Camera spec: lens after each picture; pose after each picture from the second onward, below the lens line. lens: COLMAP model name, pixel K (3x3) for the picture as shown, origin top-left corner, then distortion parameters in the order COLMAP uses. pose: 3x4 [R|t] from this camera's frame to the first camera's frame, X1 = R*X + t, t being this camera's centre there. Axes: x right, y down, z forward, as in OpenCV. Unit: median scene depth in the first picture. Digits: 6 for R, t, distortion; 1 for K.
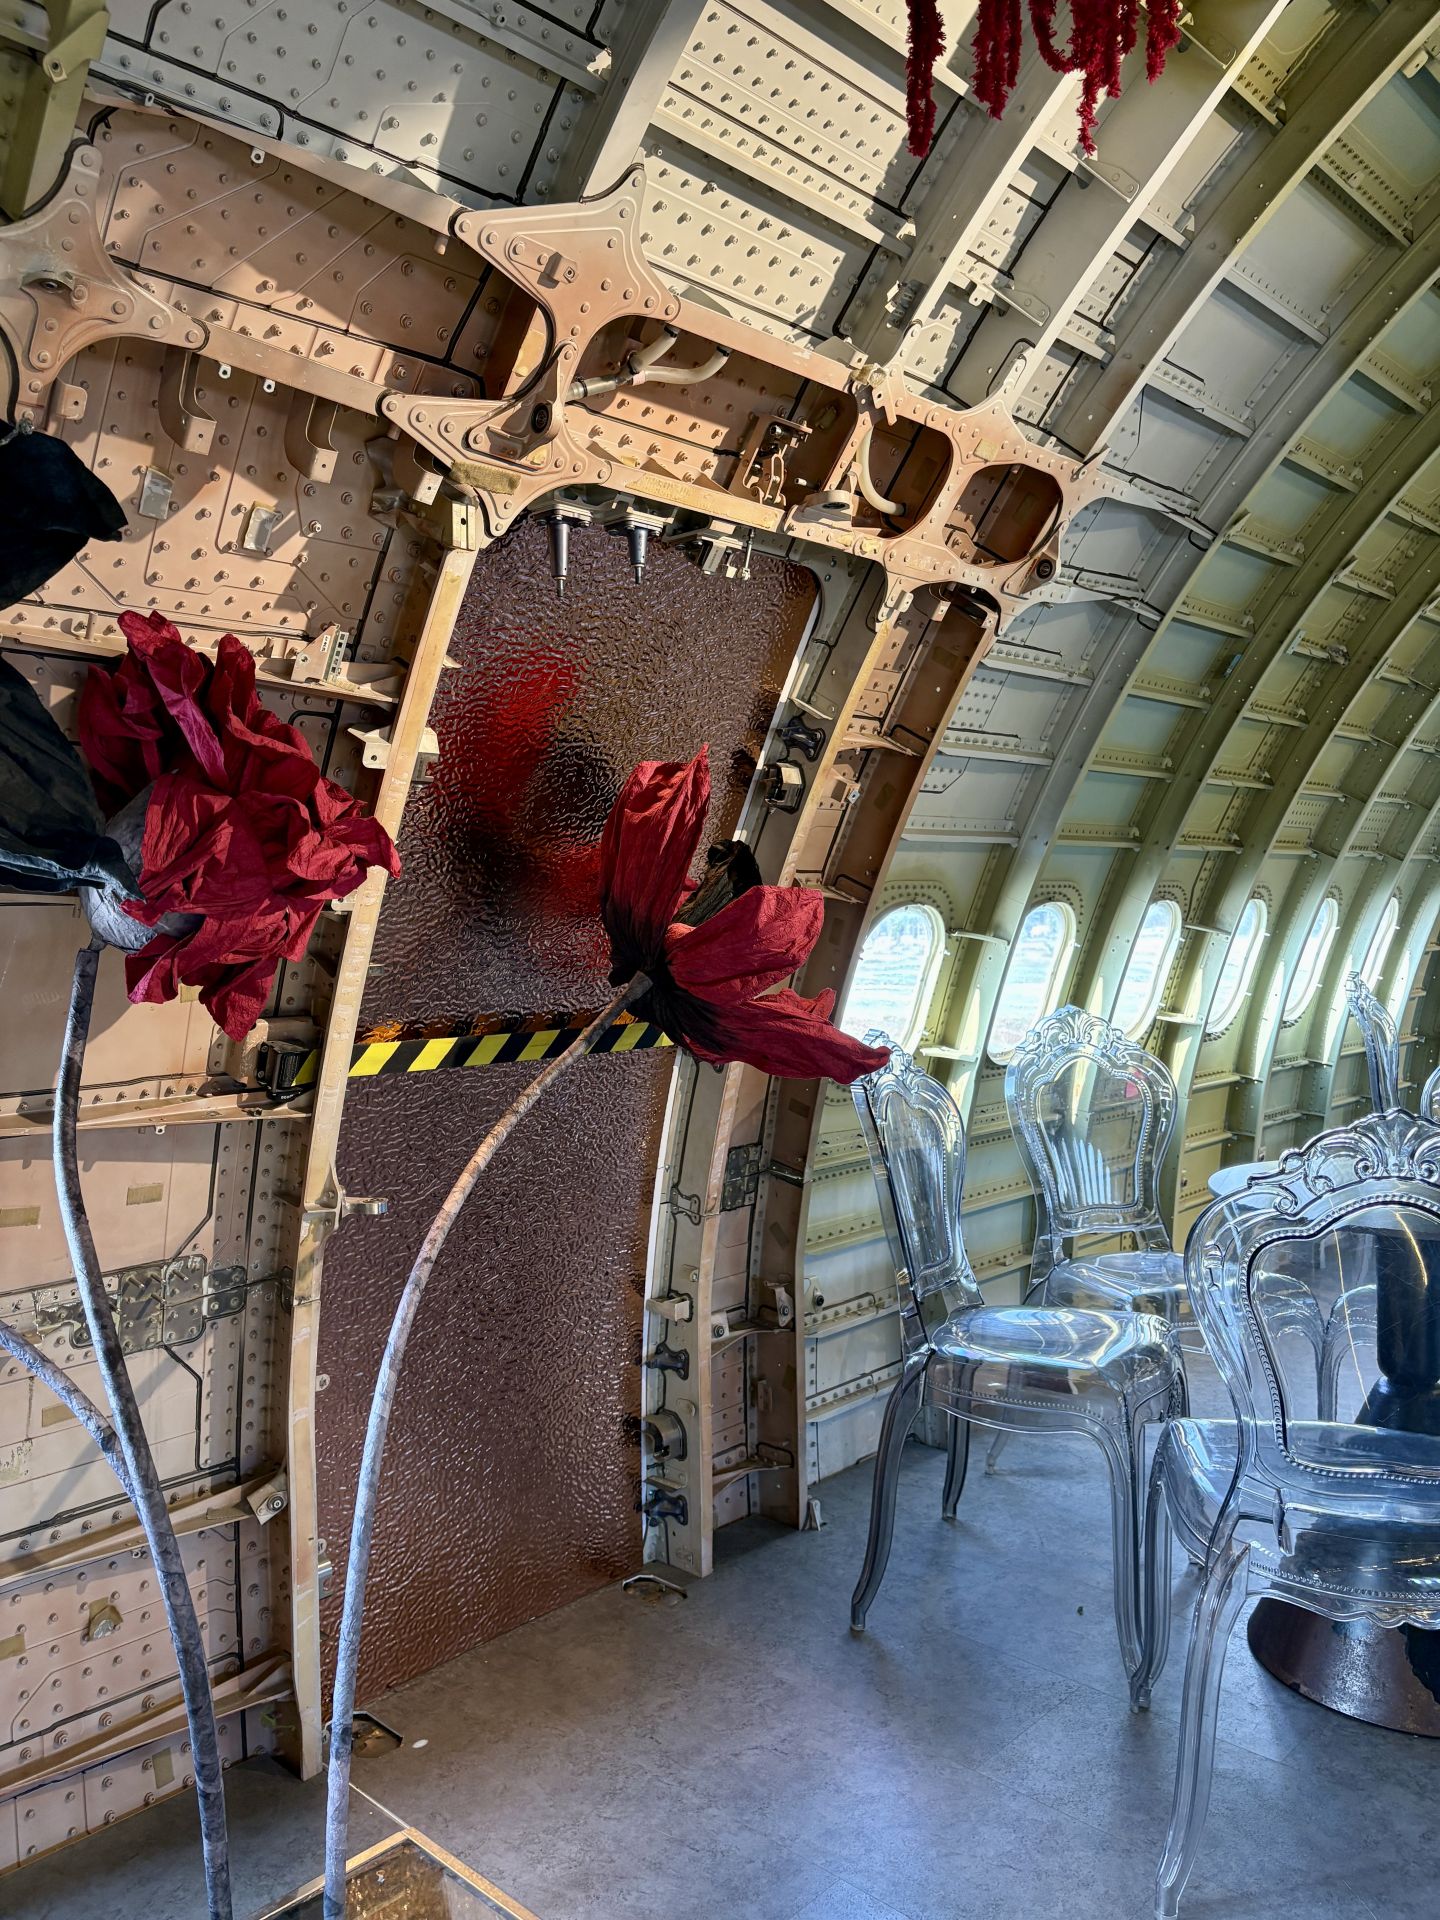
lens RADIAL K [[1688.0, 0, 720.0], [0, 1688.0, 960.0], [0, 0, 1]] dist [0.157931, -0.348578]
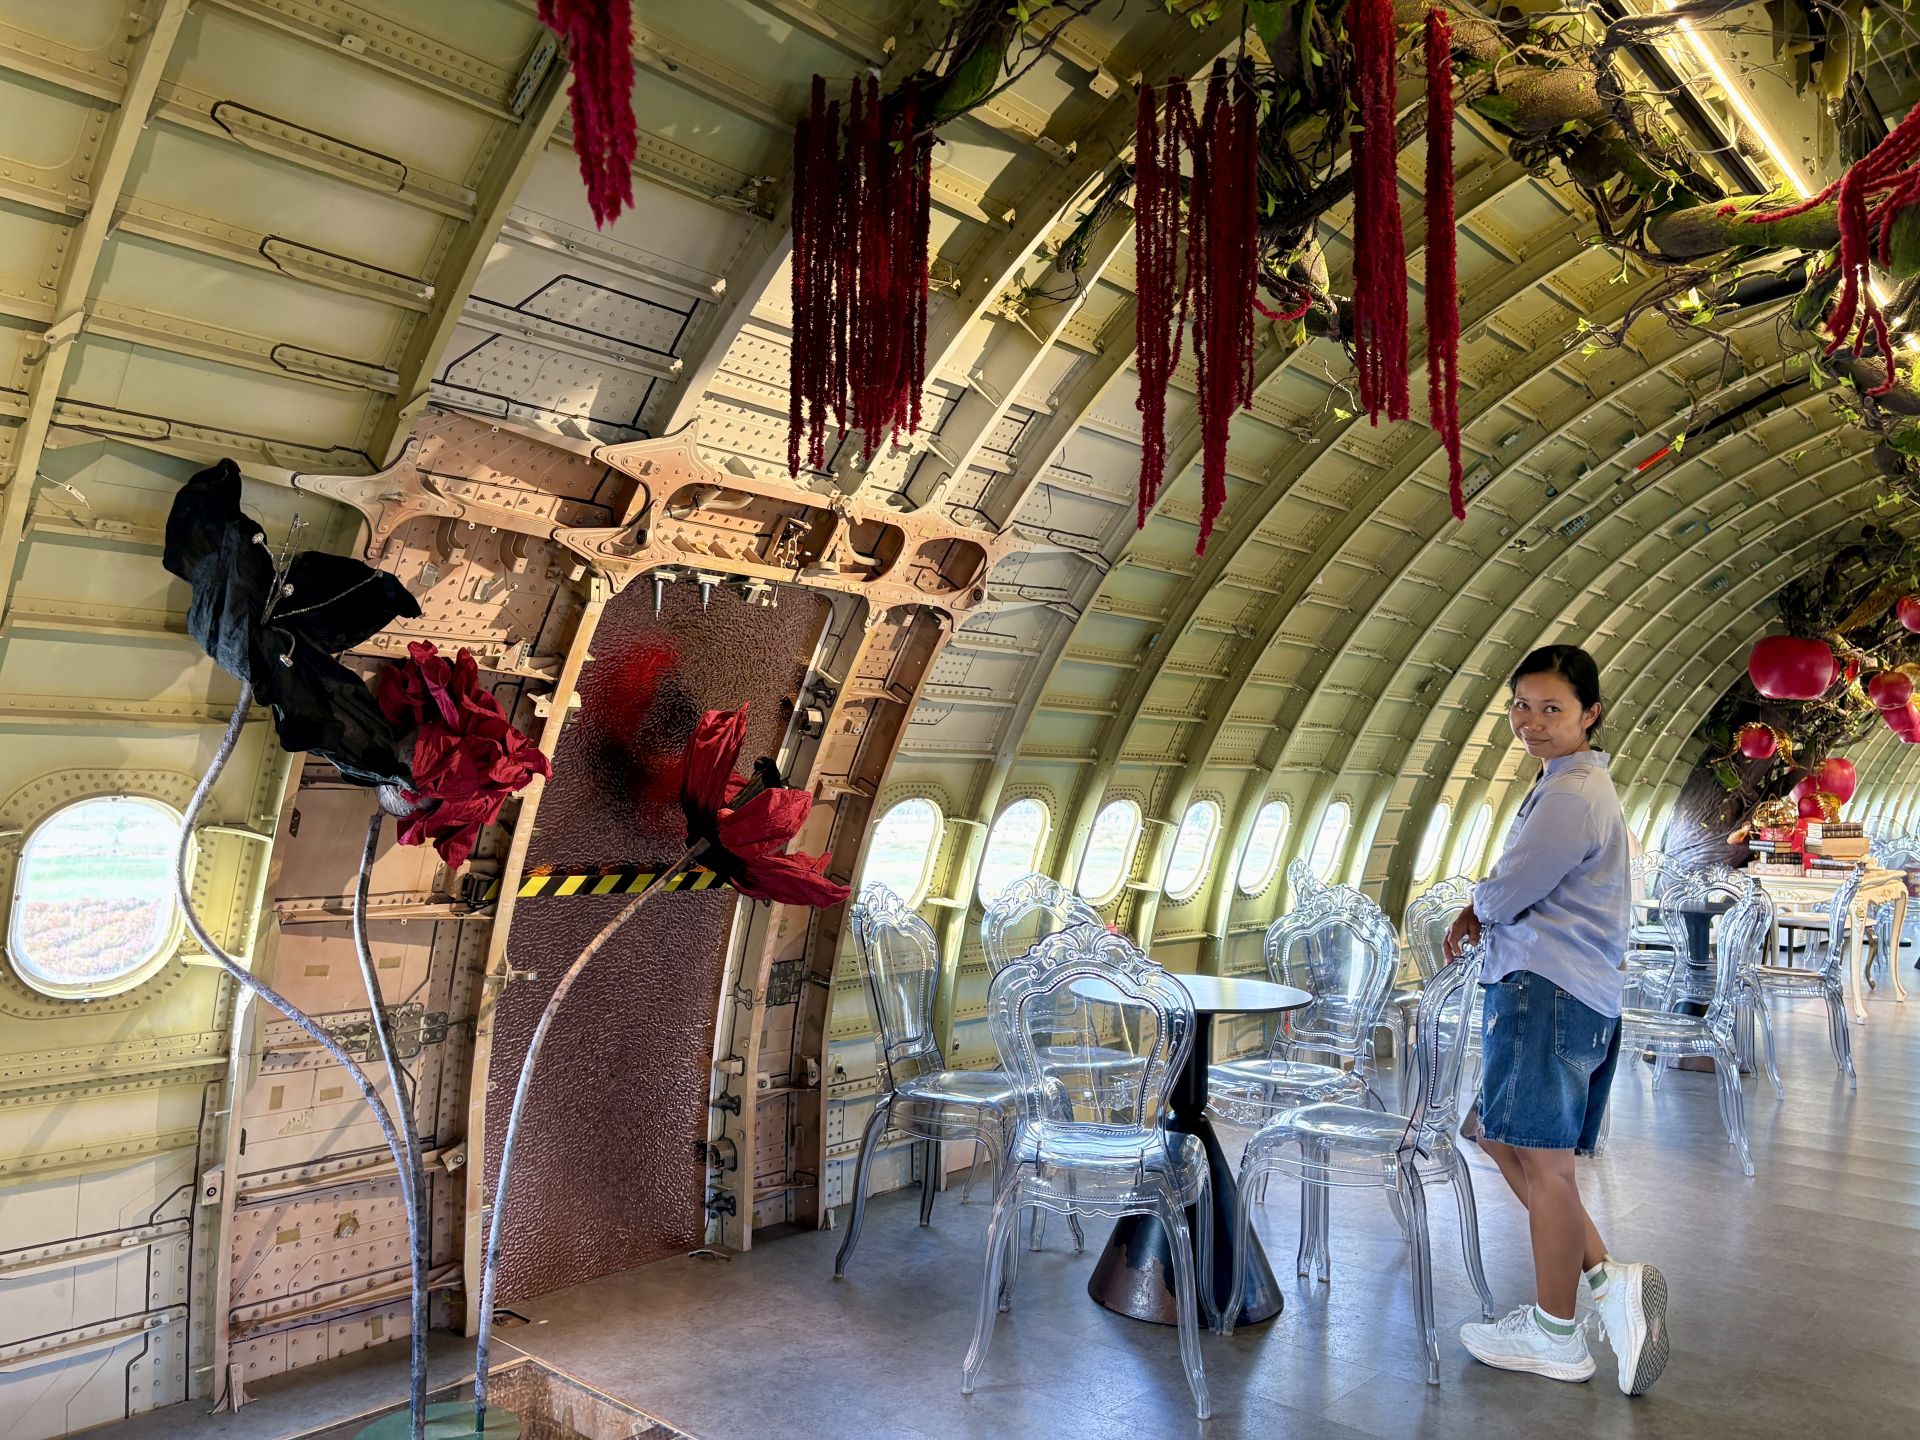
lens RADIAL K [[1688.0, 0, 991.4], [0, 1688.0, 715.2], [0, 0, 1]] dist [0.157931, -0.348578]
pose [[0.998430, 0.033644, 0.044792, 0.162051], [-0.030275, 0.996806, -0.073895, 0.001526], [-0.047135, 0.072423, 0.996260, -0.689895]]
